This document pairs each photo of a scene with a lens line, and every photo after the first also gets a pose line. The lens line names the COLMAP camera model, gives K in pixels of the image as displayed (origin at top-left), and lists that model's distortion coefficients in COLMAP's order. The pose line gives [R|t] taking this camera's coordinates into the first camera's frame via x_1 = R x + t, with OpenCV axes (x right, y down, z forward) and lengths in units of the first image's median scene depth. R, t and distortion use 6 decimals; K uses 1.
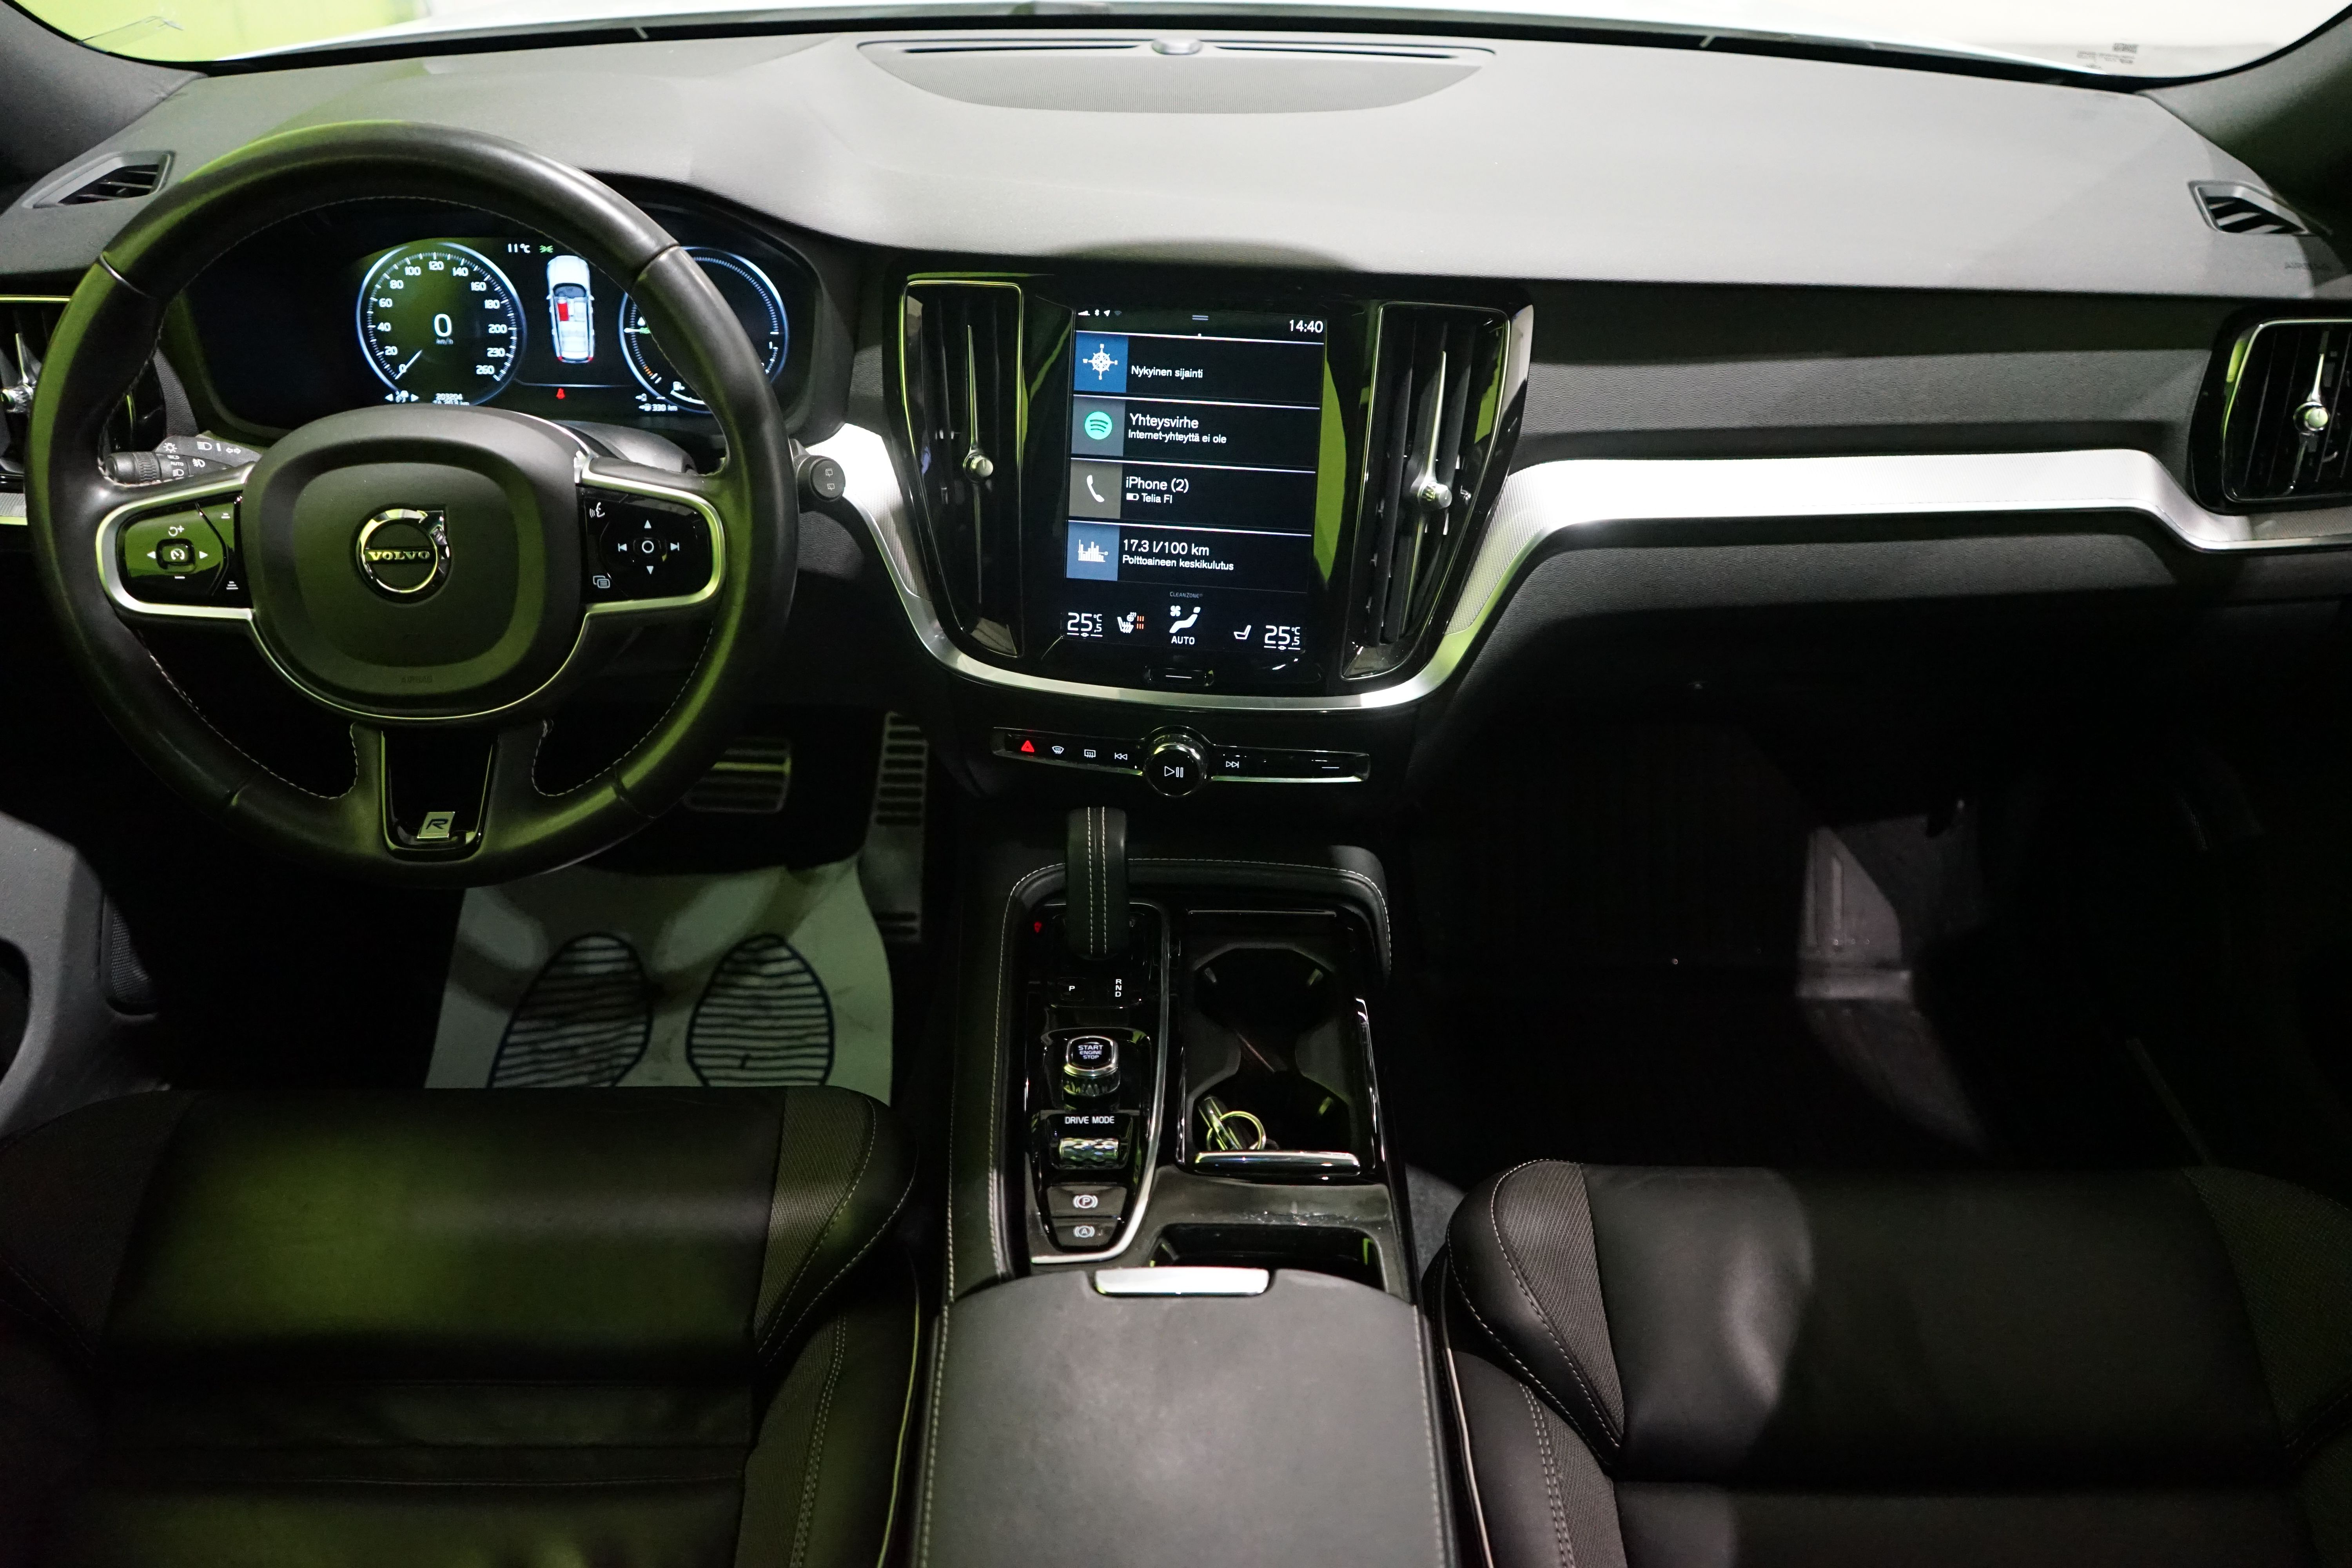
lens RADIAL K [[1901.7, 0, 1177.4], [0, 1901.7, 781.7], [0, 0, 1]] dist [-0.010026, 0.024311]
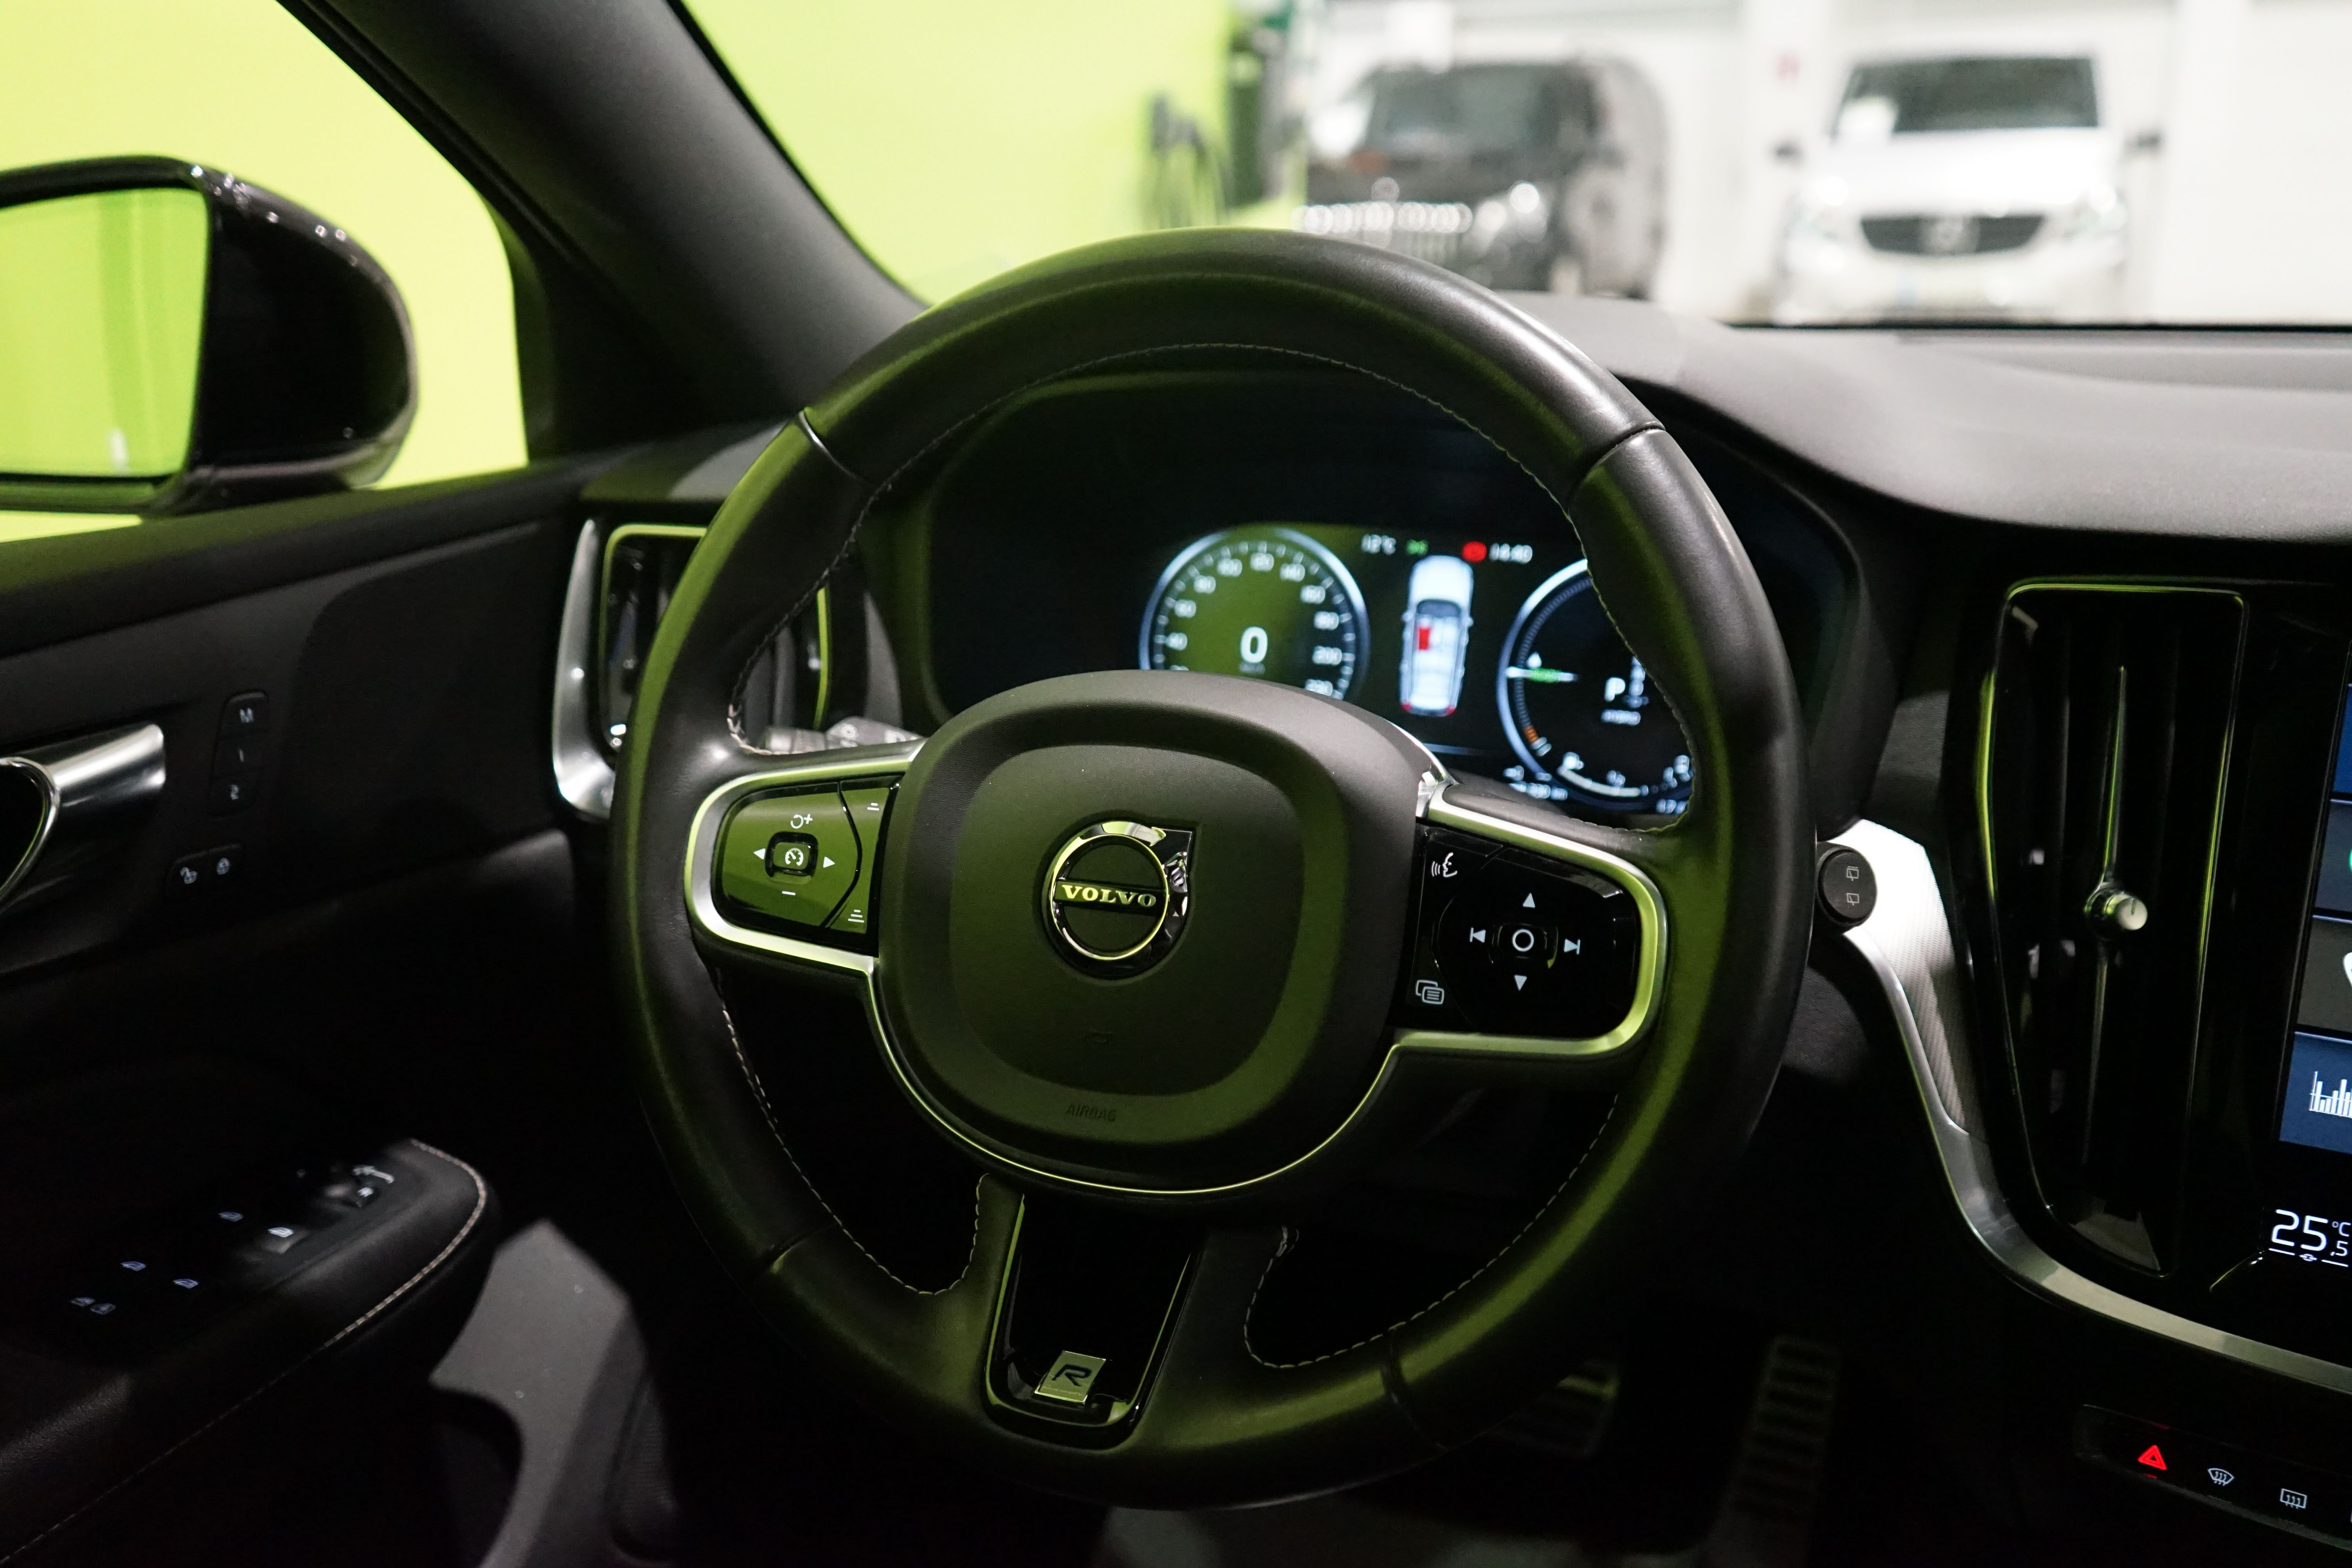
lens RADIAL K [[2010.1, 0, 1169.7], [0, 2010.1, 781.2], [0, 0, 1]] dist [-0.020604, 0.011563]
pose [[0.913495, 0.092579, -0.396178, -0.142939], [-0.205769, 0.945173, -0.253588, 0.000693], [0.350980, 0.313172, 0.882460, 0.428370]]
